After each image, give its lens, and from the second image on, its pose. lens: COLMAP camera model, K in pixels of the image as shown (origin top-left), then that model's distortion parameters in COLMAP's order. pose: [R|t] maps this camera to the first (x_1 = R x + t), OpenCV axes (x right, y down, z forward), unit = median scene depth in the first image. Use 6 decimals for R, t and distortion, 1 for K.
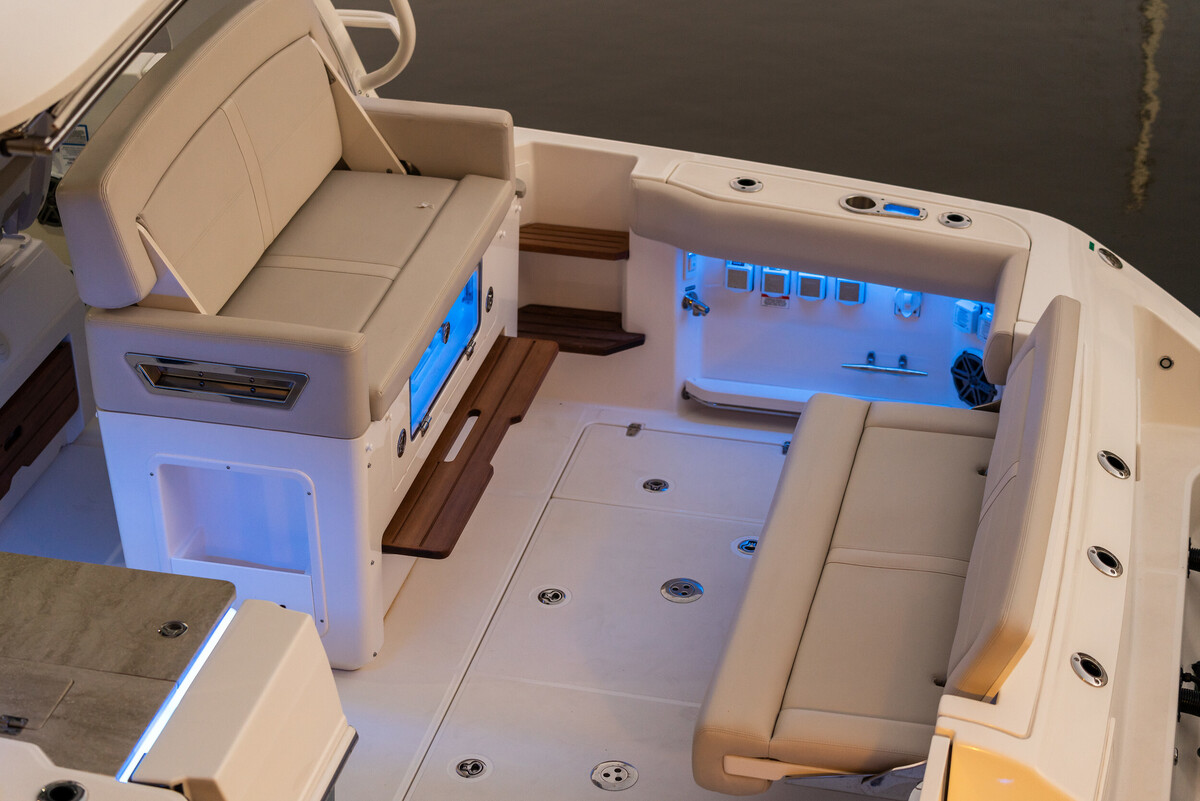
lens RADIAL K [[2450.5, 0, 600.0], [0, 2450.5, 400.5], [0, 0, 1]] dist [-0.066803, 0.008375]
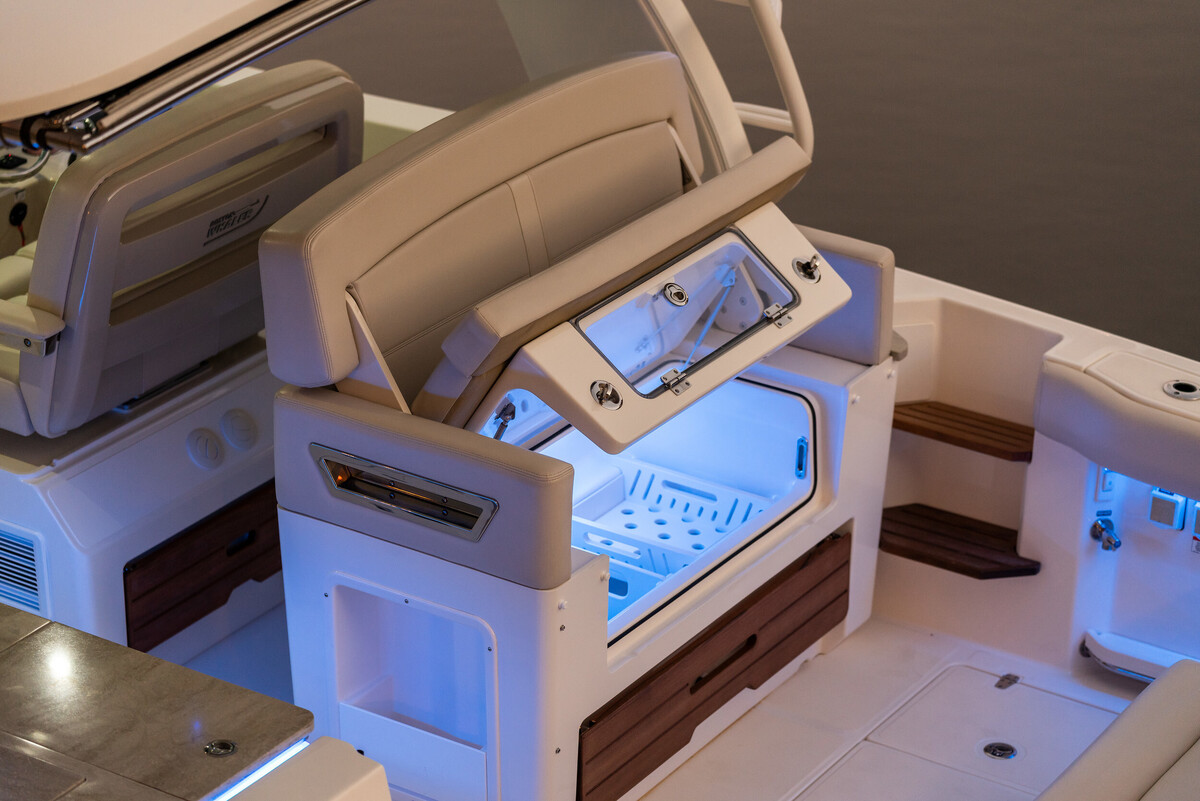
lens RADIAL K [[3345.7, 0, 600.0], [0, 3345.7, 400.5], [0, 0, 1]] dist [0.021052, -0.226186]
pose [[0.942090, 0.160071, -0.294693, 0.195311], [-0.187576, 0.979937, -0.067371, 0.020773], [0.277997, 0.118747, 0.953214, -0.060342]]
